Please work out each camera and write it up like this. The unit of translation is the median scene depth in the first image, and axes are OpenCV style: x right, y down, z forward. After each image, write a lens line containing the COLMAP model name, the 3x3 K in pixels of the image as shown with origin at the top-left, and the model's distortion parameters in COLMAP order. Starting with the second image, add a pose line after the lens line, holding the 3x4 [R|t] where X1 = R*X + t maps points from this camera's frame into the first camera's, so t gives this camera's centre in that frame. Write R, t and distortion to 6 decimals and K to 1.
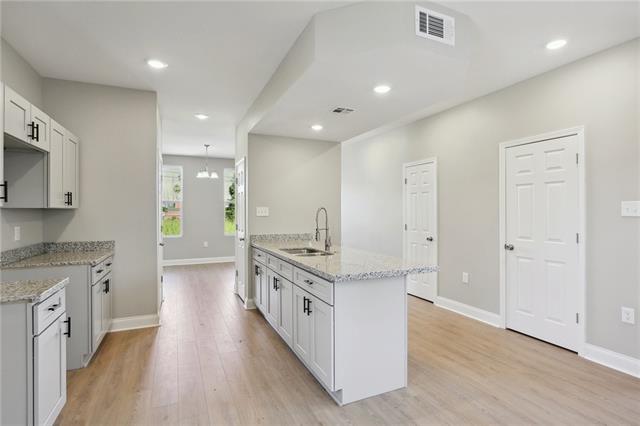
lens RADIAL K [[318.5, 0, 321.4], [0, 318.5, 211.5], [0, 0, 1]] dist [-0.004858, 0.000338]
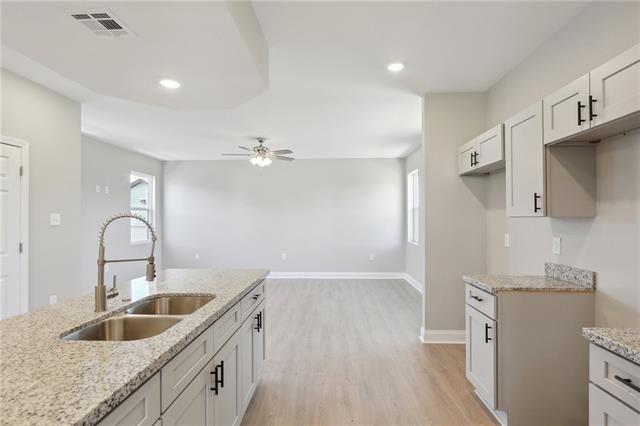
lens RADIAL K [[318.5, 0, 321.4], [0, 318.5, 211.5], [0, 0, 1]] dist [-0.004858, 0.000338]
pose [[-0.889522, 0.014152, 0.456674, -0.534094], [0.003882, 0.999718, -0.023420, -0.006461], [-0.456877, -0.019060, -0.889326, 1.462027]]
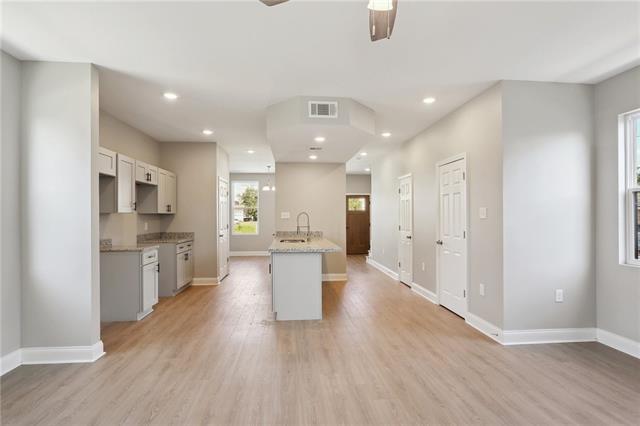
lens RADIAL K [[323.4, 0, 323.0], [0, 323.4, 215.7], [0, 0, 1]] dist [-0.012169, 0.000506]
pose [[0.945431, -0.000090, -0.325822, 0.674663], [0.000129, 1.000000, 0.000097, 0.002713], [0.325822, -0.000134, 0.945431, -0.492495]]
